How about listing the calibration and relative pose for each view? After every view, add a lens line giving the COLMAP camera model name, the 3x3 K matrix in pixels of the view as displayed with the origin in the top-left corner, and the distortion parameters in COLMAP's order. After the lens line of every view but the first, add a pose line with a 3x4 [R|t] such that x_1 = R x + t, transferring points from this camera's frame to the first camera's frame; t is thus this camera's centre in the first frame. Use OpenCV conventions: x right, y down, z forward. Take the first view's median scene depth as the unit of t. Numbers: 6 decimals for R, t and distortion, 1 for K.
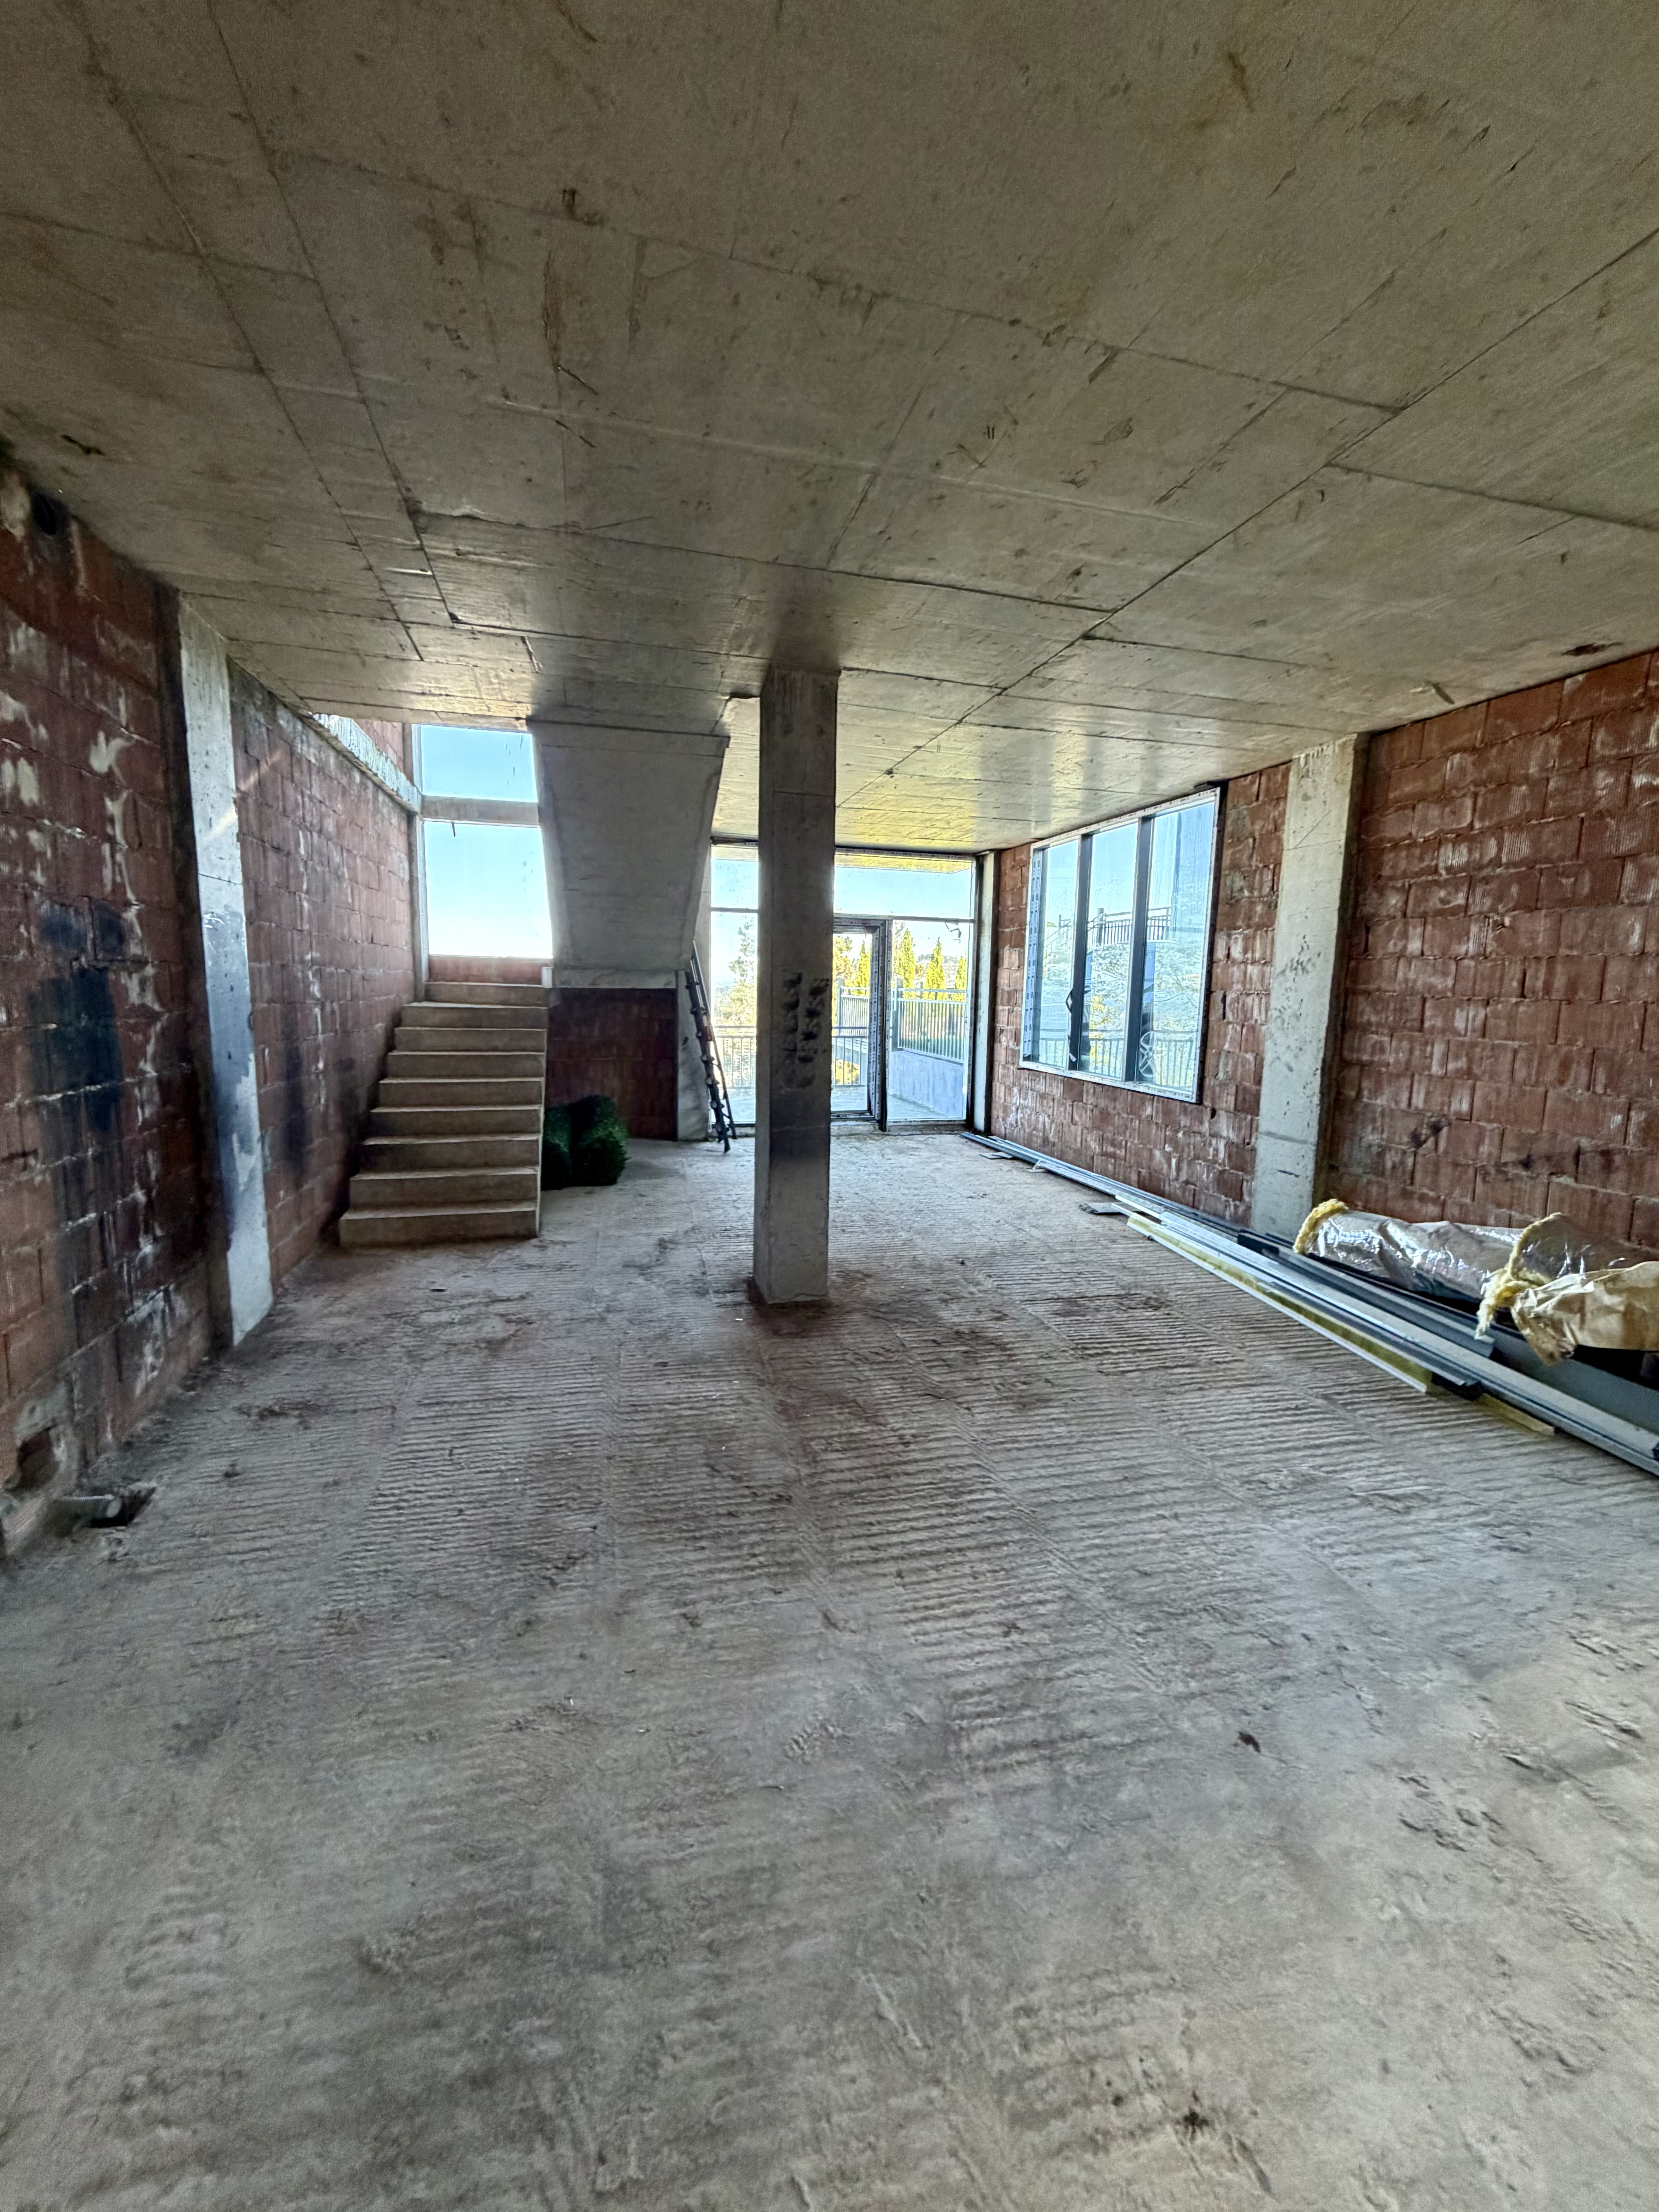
lens RADIAL K [[881.3, 0, 821.1], [0, 881.3, 1106.4], [0, 0, 1]] dist [-0.001089, -0.000100]
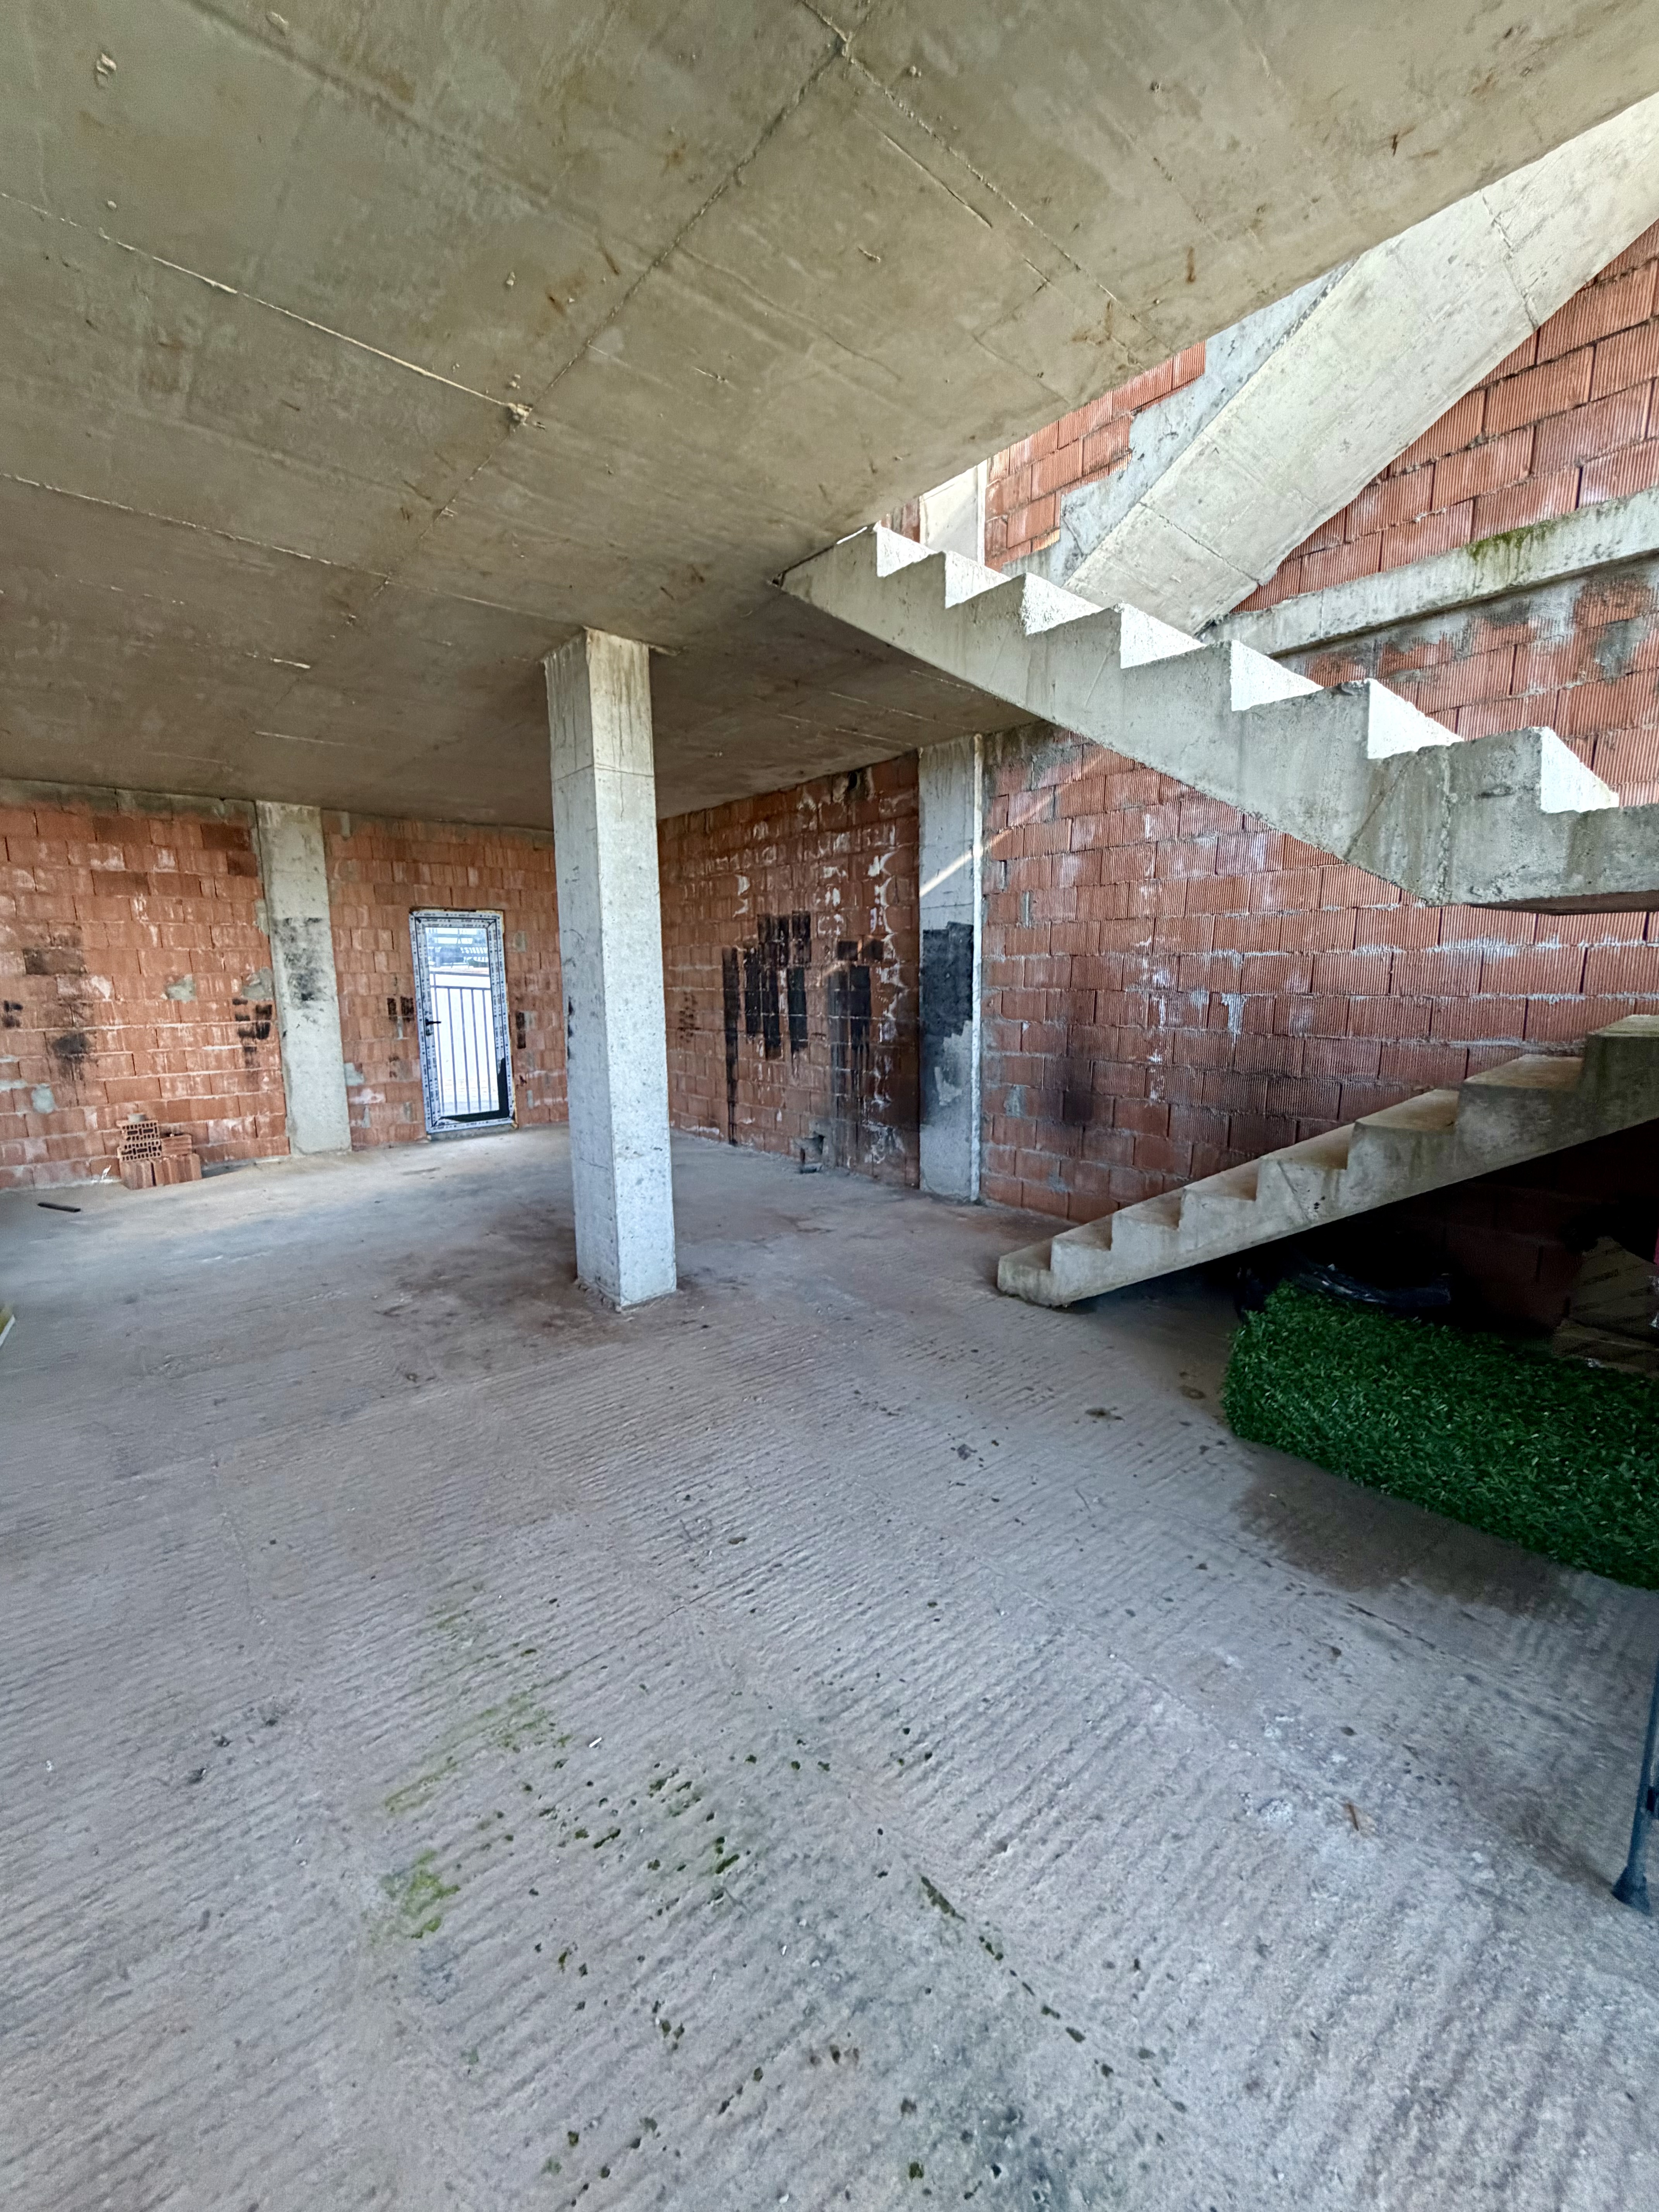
lens RADIAL K [[881.3, 0, 834.3], [0, 881.3, 1093.7], [0, 0, 1]] dist [-0.001089, -0.000100]
pose [[-0.887742, 0.060171, -0.456392, 0.219565], [-0.063441, 0.965969, 0.250756, -0.297153], [0.455949, 0.251560, -0.853714, 2.194563]]
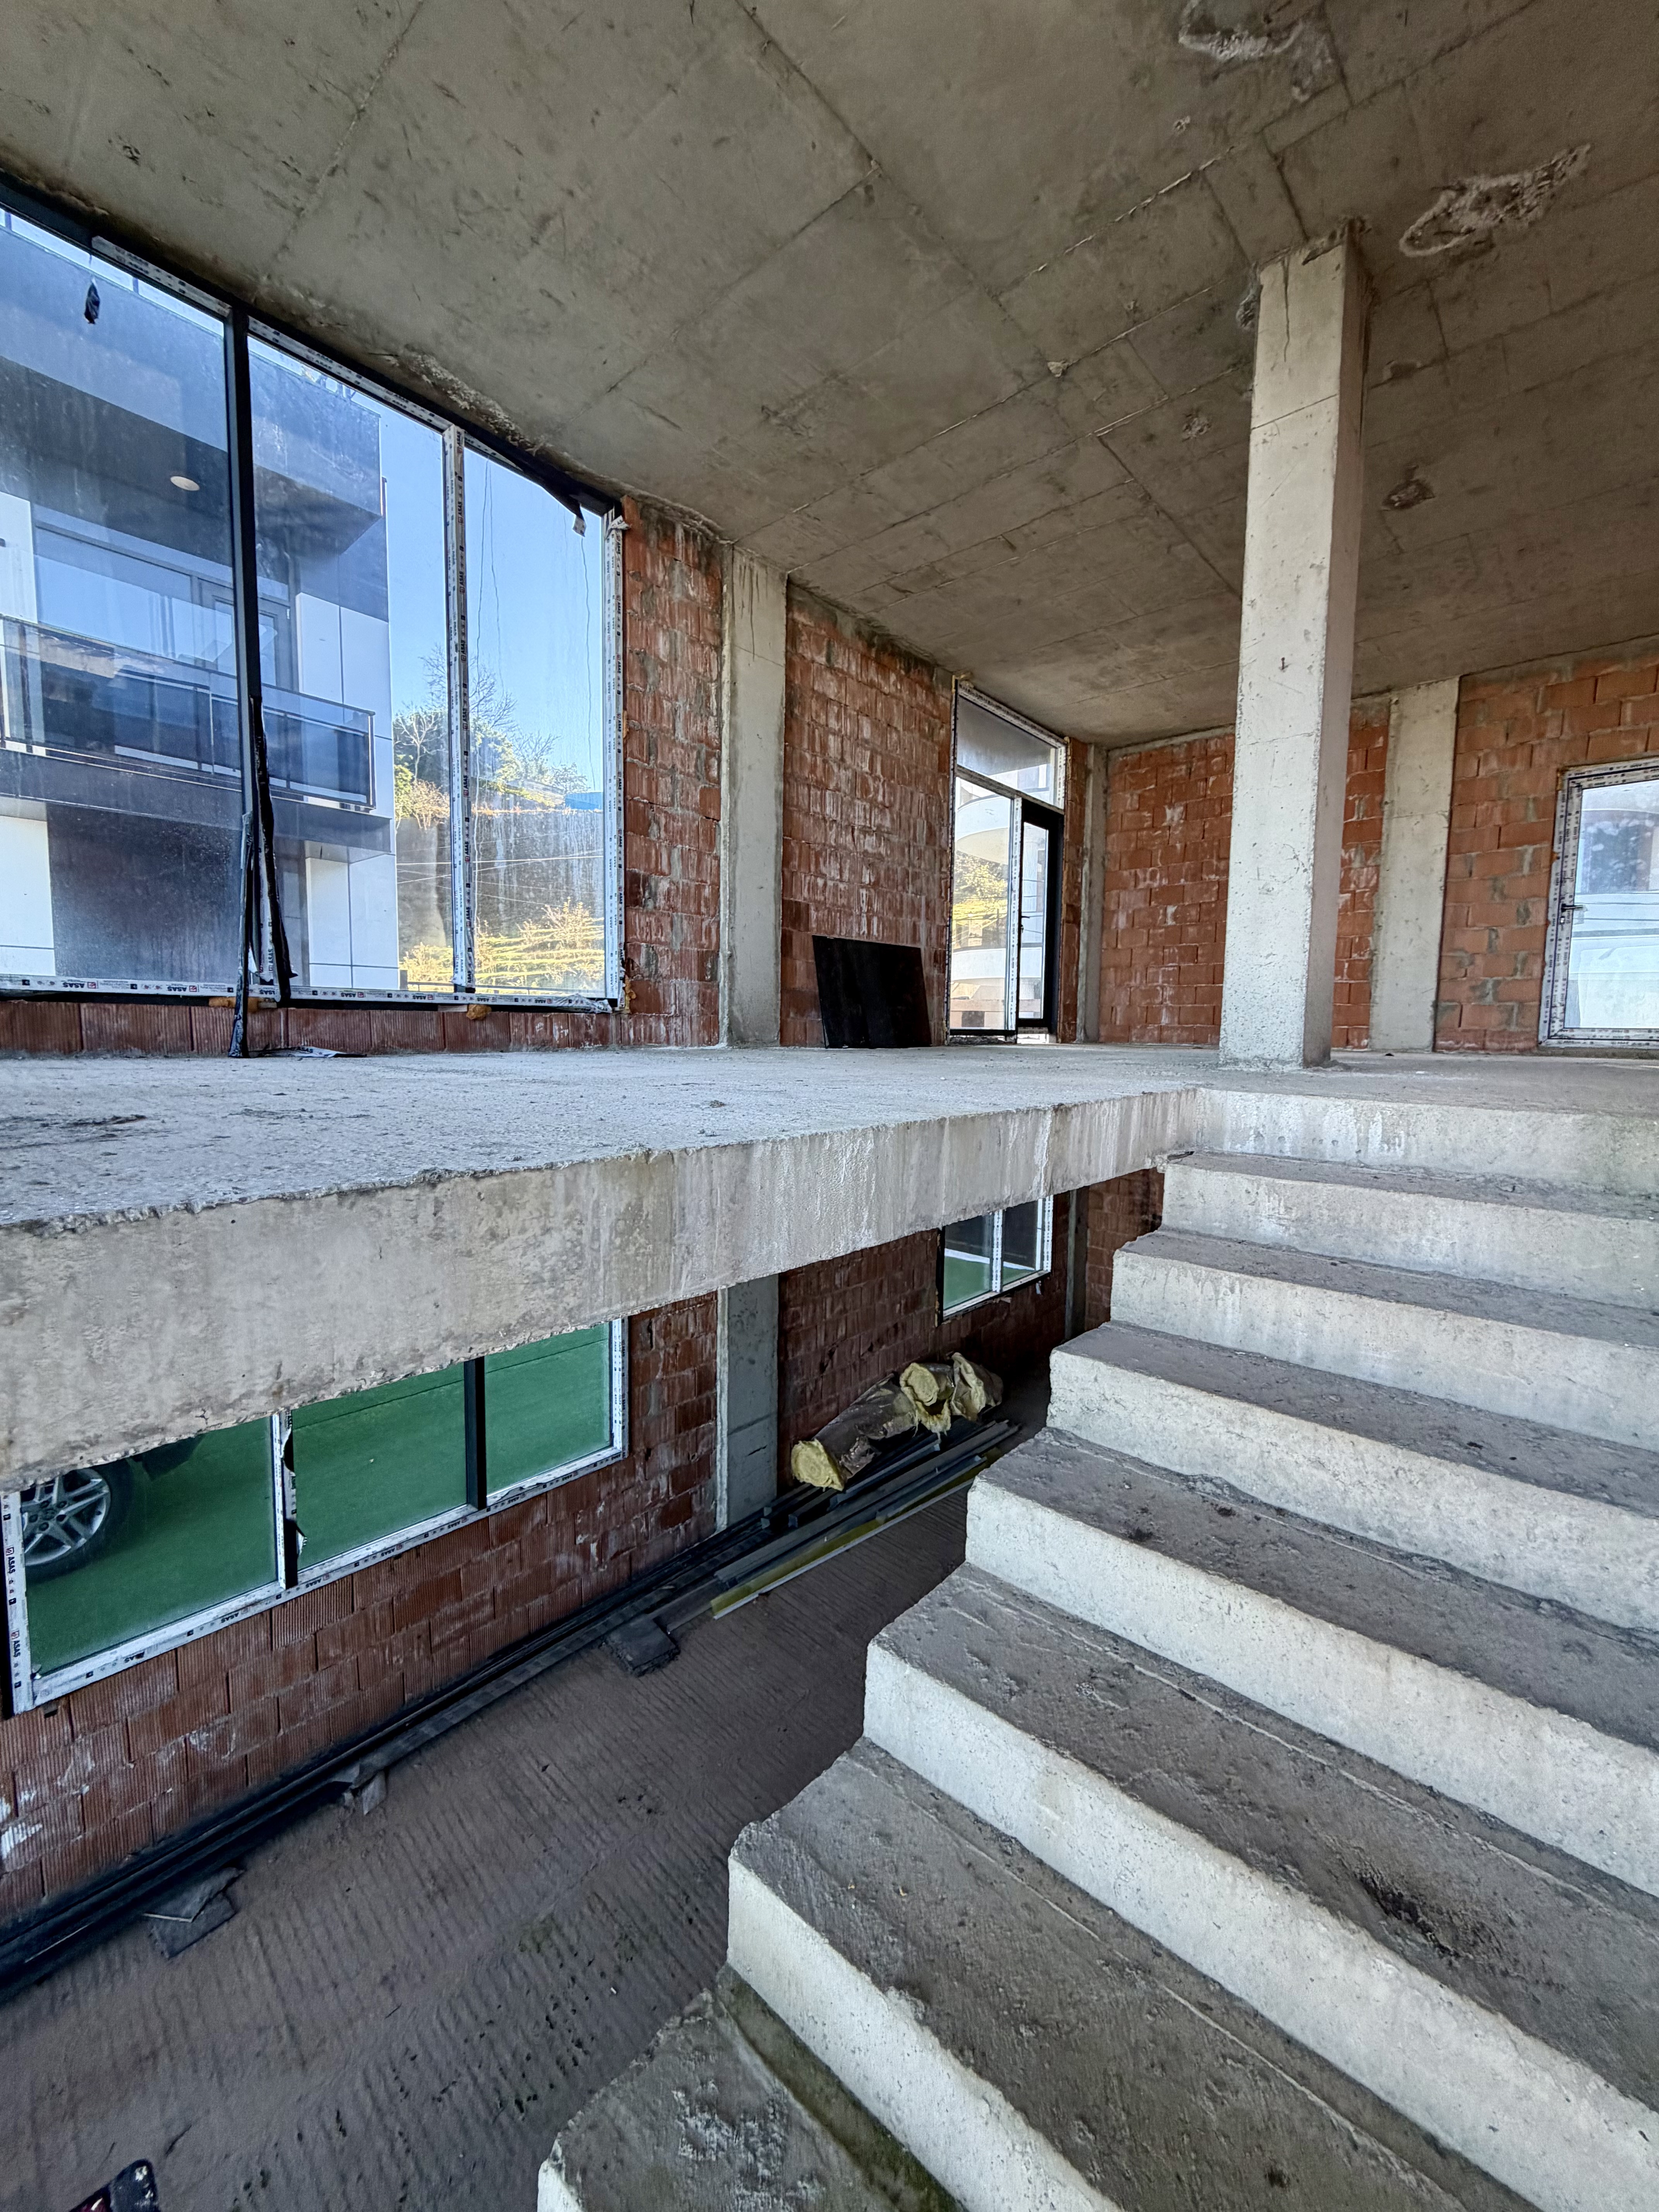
lens RADIAL K [[881.3, 0, 822.2], [0, 881.3, 1101.7], [0, 0, 1]] dist [-0.001089, -0.000100]
pose [[-0.560621, -0.098760, 0.822162, -0.522434], [0.088760, 0.979975, 0.178241, -0.735839], [-0.823302, 0.172900, -0.540629, 1.962622]]
